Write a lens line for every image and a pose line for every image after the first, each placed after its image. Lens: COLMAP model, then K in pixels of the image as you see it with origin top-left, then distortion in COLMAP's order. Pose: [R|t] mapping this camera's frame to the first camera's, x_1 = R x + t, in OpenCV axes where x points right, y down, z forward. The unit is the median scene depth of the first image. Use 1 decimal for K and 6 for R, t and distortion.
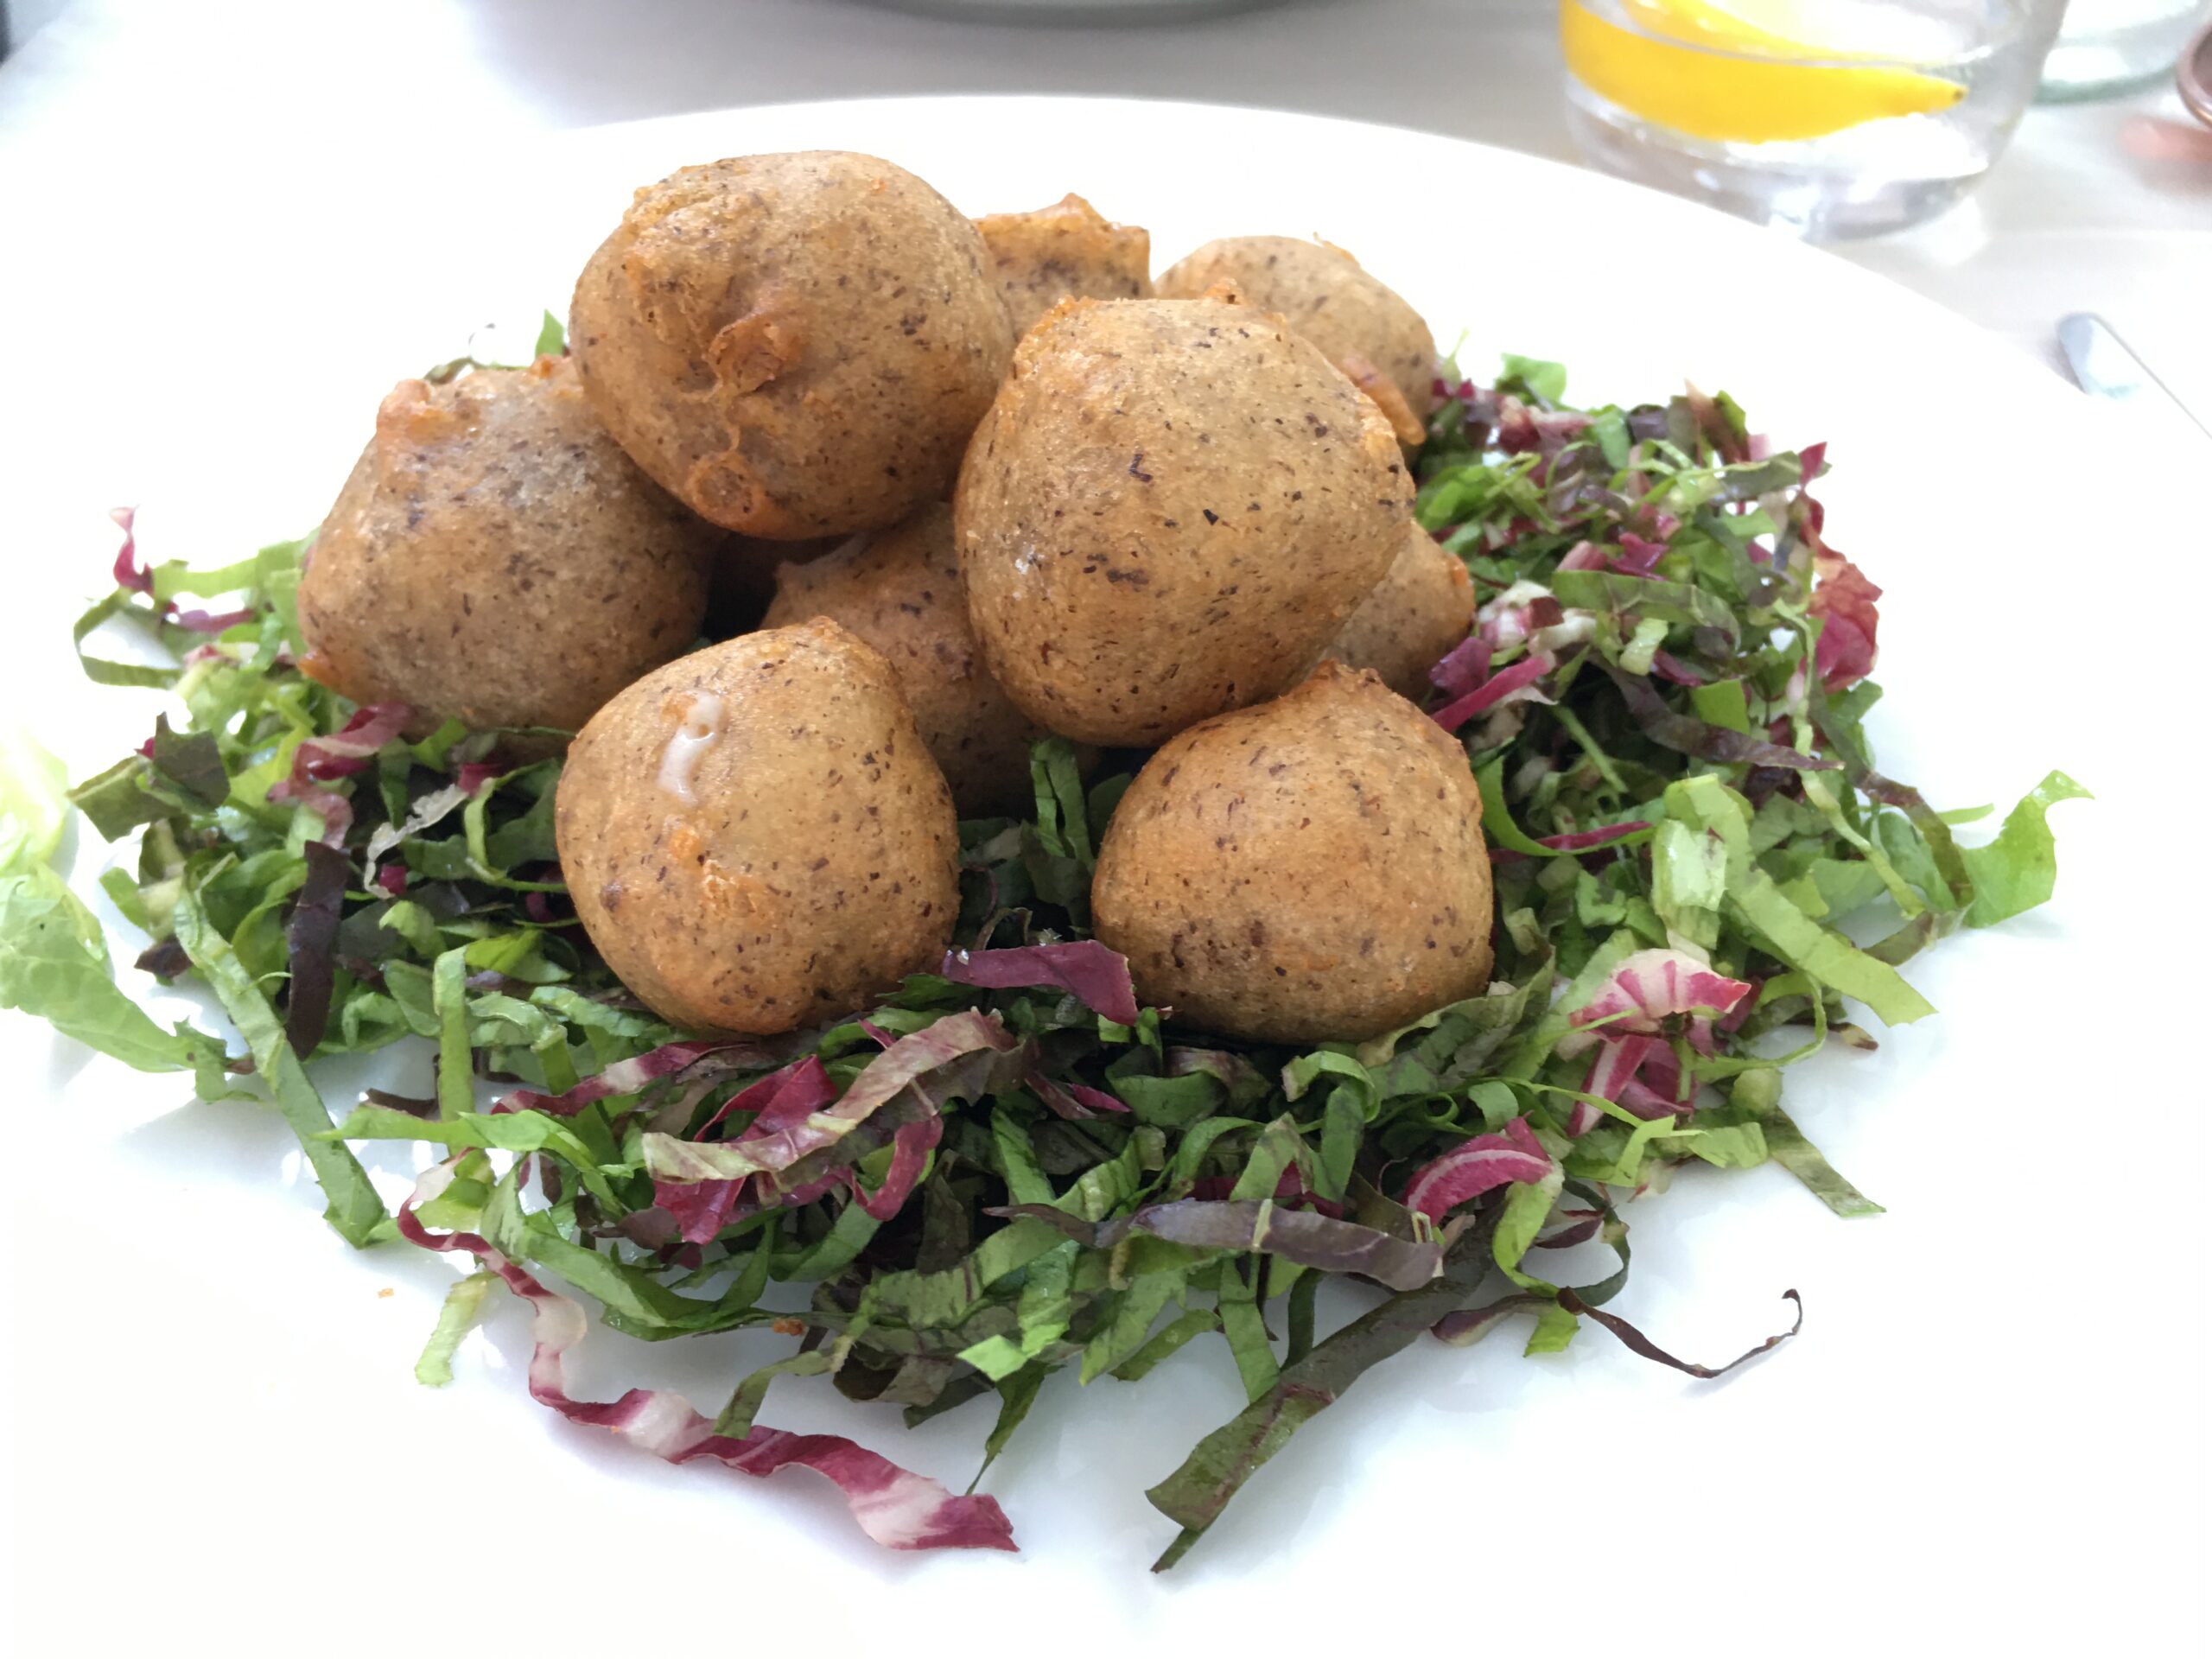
lens RADIAL K [[1859.4, 0, 1114.3], [0, 1859.4, 813.7], [0, 0, 1]] dist [0.042673, -0.045229]
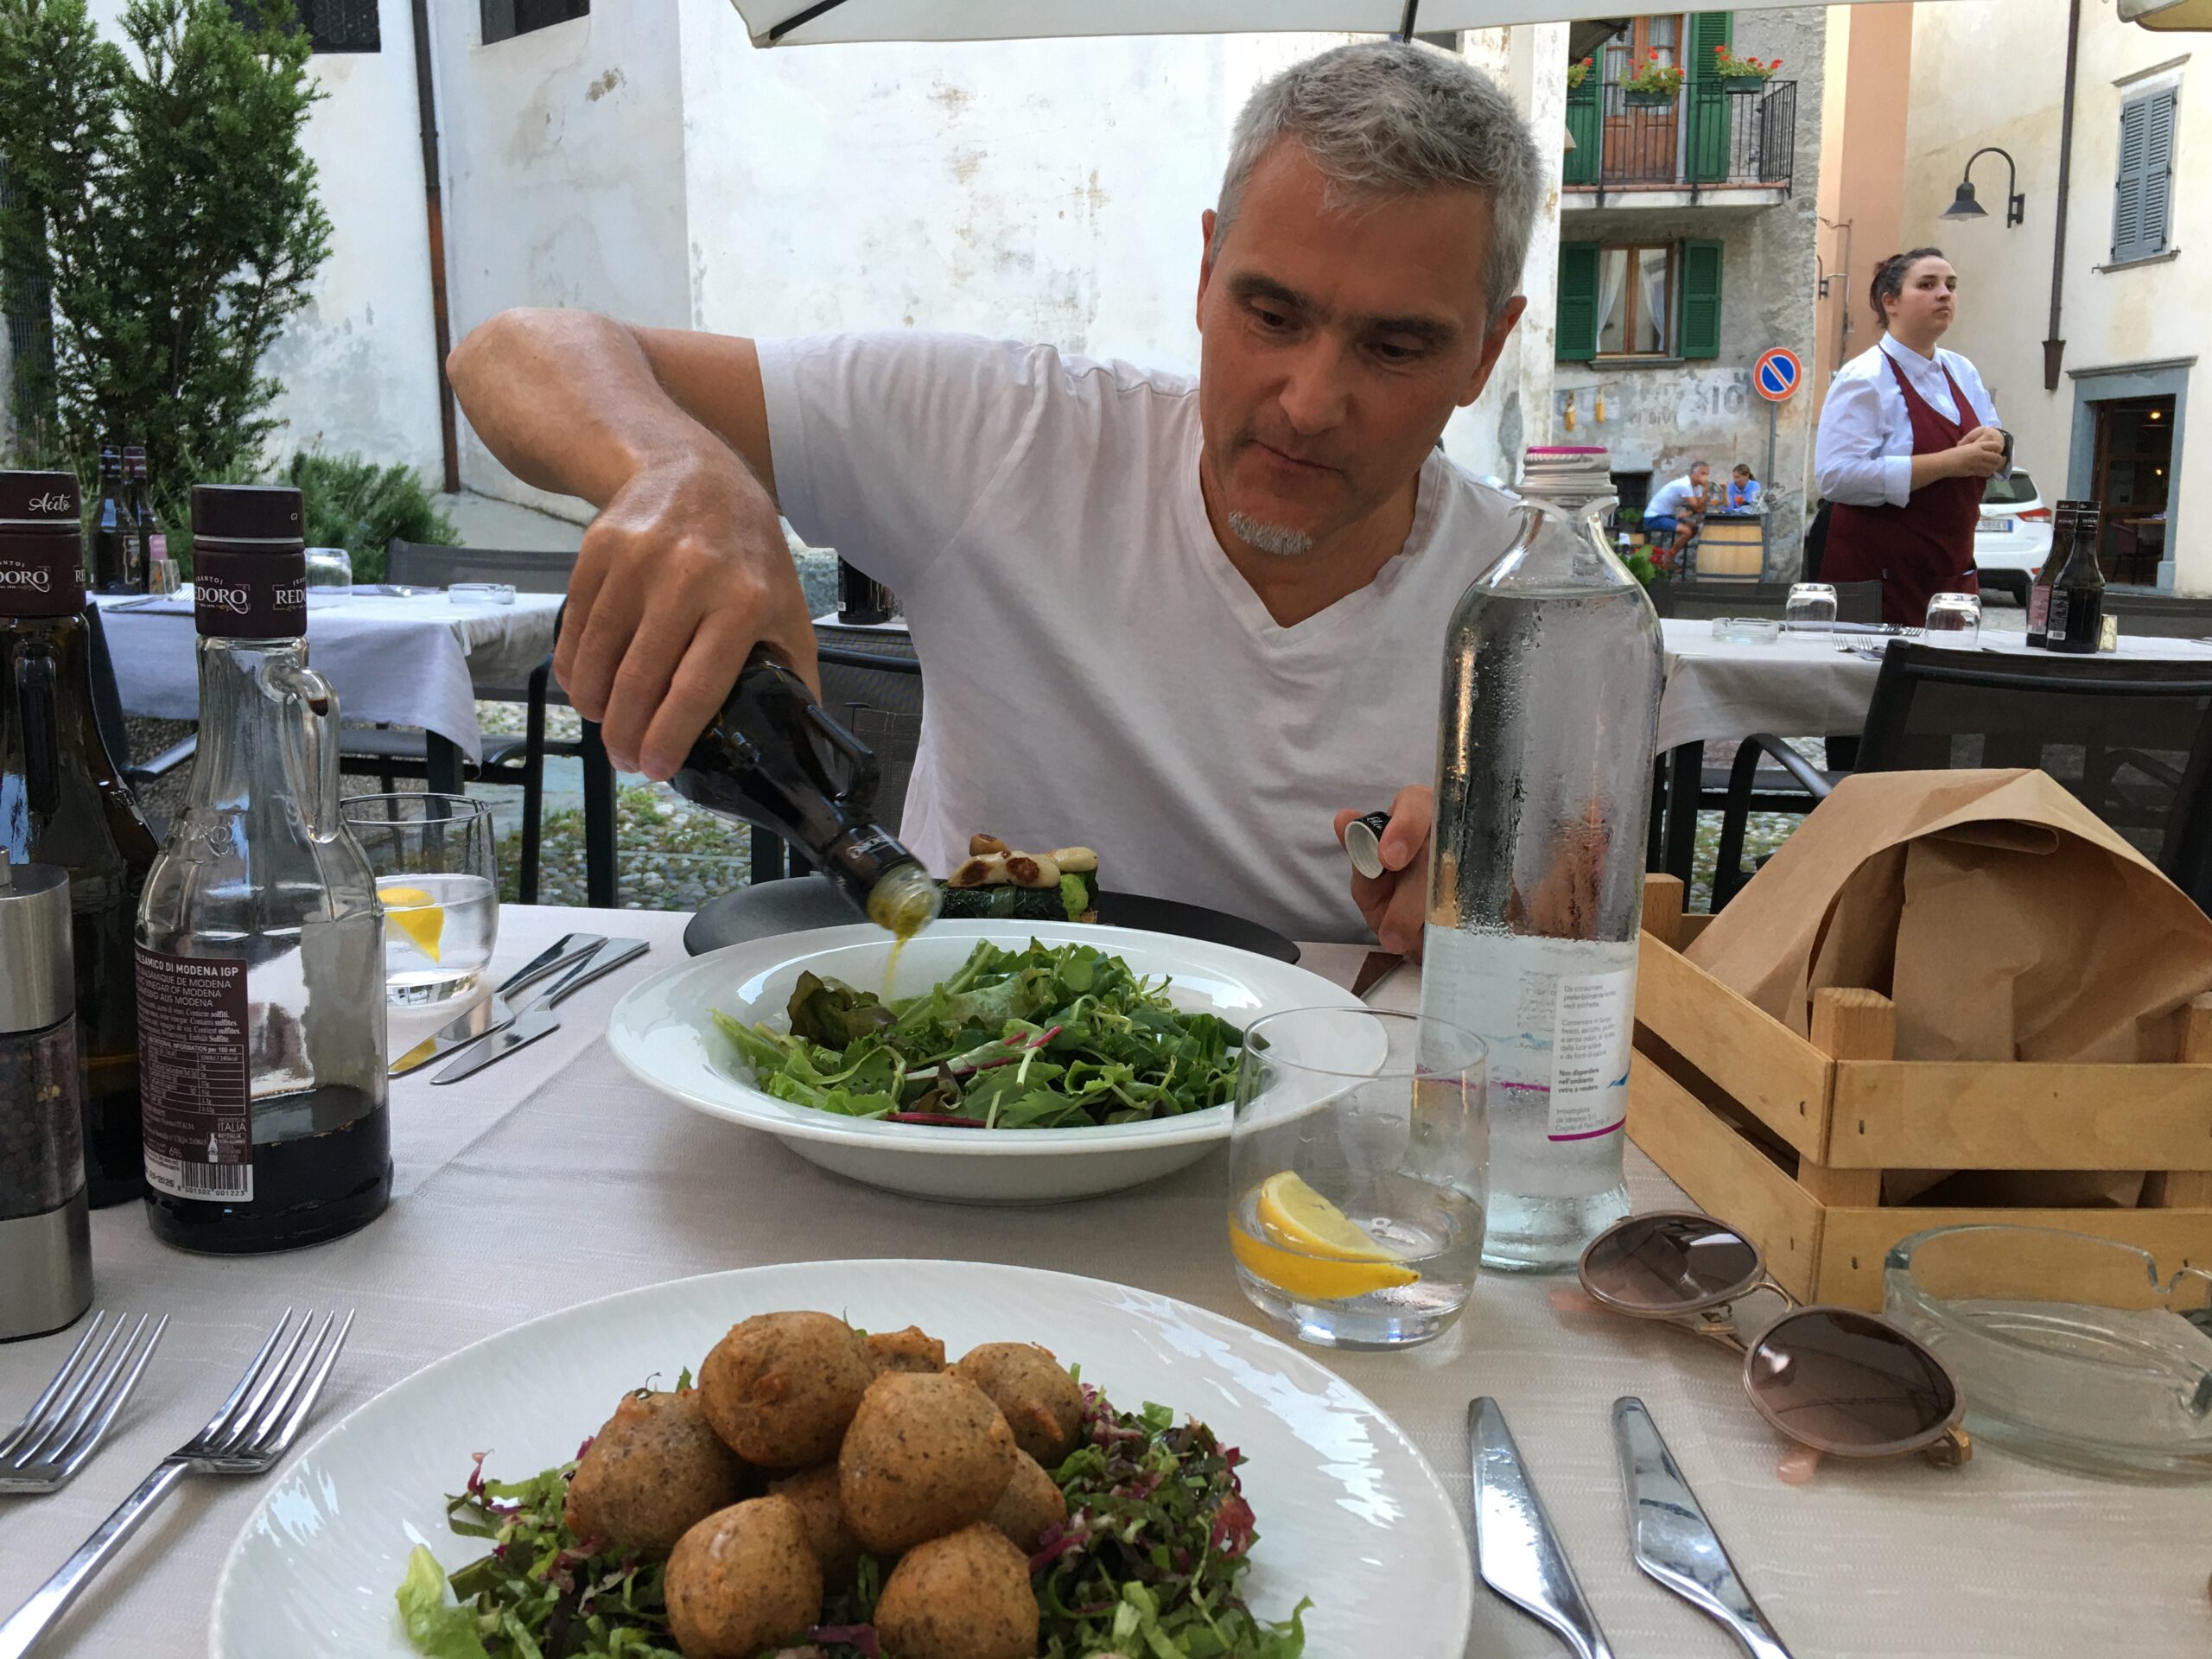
lens RADIAL K [[1859.4, 0, 1091.2], [0, 1859.4, 816.0], [0, 0, 1]] dist [0.042673, -0.045229]
pose [[0.998389, 0.018367, -0.053677, 0.365397], [-0.043627, 0.853381, -0.519459, 0.388393], [0.036266, 0.520964, 0.852808, -1.556473]]
